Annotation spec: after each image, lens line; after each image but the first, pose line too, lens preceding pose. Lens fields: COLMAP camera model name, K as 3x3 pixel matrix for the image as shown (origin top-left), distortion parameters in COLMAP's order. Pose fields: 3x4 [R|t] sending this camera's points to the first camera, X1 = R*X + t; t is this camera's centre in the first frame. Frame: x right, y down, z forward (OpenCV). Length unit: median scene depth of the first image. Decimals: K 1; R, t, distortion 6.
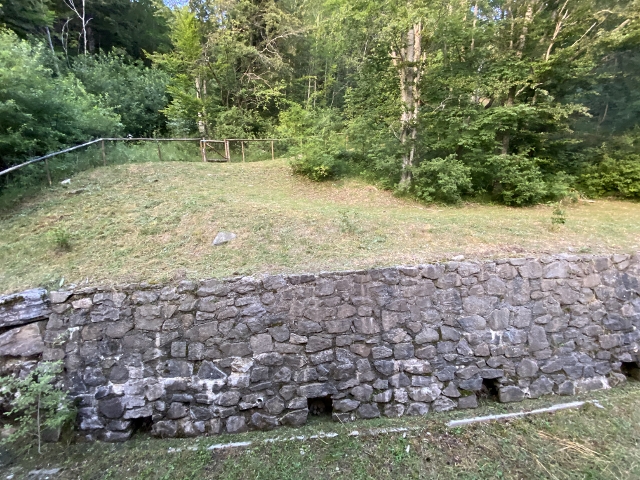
lens RADIAL K [[259.6, 0, 319.4], [0, 259.6, 240.7], [0, 0, 1]] dist [0.018148, -0.019082]
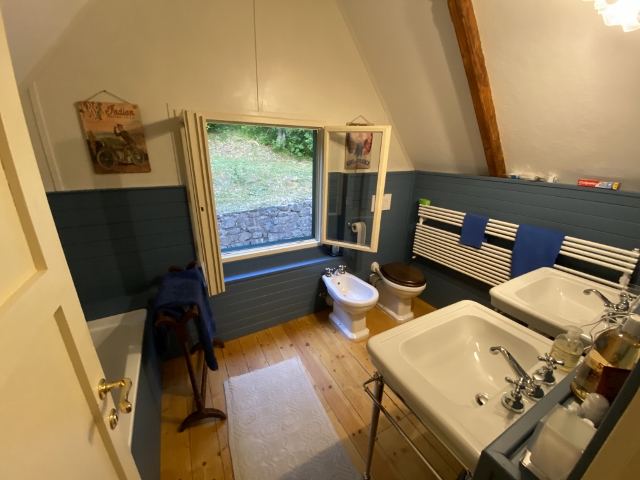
lens RADIAL K [[259.6, 0, 319.6], [0, 259.6, 241.1], [0, 0, 1]] dist [0.018148, -0.019082]
pose [[0.909736, -0.123025, 0.396541, -0.104786], [0.045550, 0.978900, 0.199198, 0.011750], [-0.412681, -0.163155, 0.896145, -0.553118]]
